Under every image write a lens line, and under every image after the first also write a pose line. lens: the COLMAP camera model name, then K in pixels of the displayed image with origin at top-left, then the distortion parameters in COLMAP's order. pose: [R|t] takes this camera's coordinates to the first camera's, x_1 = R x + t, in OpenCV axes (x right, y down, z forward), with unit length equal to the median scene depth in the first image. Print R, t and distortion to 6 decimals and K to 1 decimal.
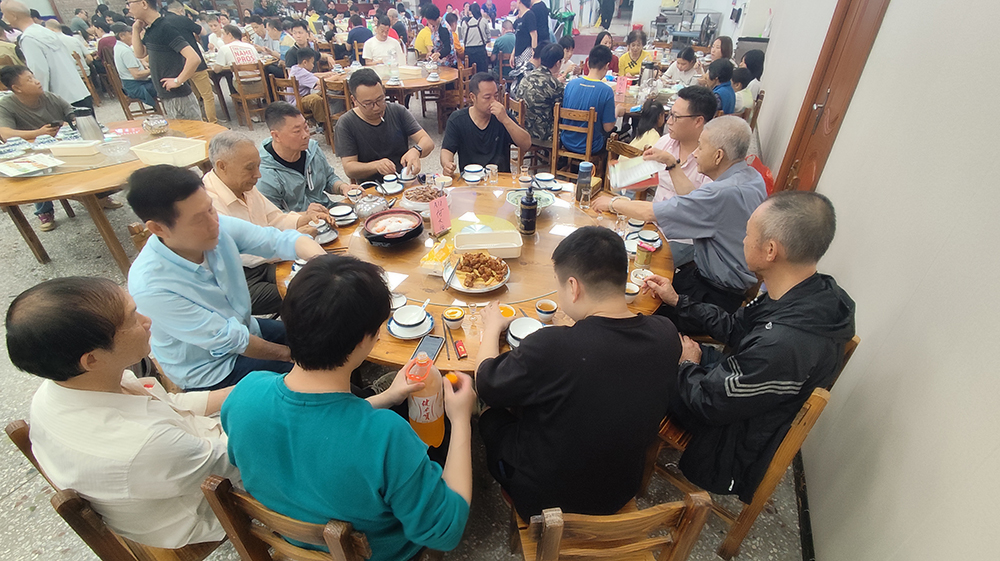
lens RADIAL K [[430.1, 0, 499.5], [0, 430.1, 276.6], [0, 0, 1]] dist [-0.015674, -0.002607]
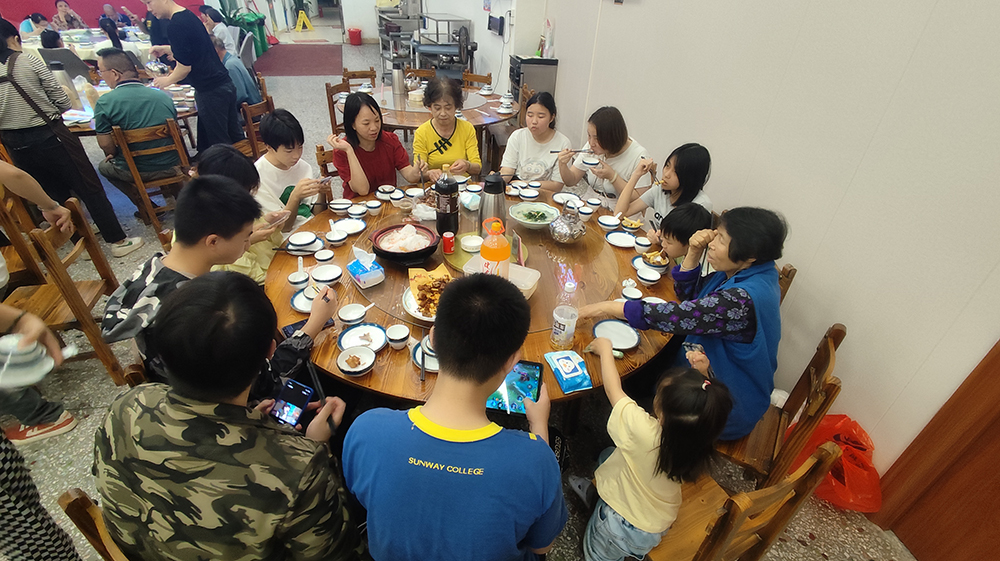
lens RADIAL K [[430.1, 0, 498.4], [0, 430.1, 280.3], [0, 0, 1]] dist [-0.015674, -0.002607]
pose [[0.833437, -0.284101, 0.473993, 0.145016], [0.274488, 0.957264, 0.091121, -0.535575], [-0.479624, 0.054161, 0.875801, 0.763859]]
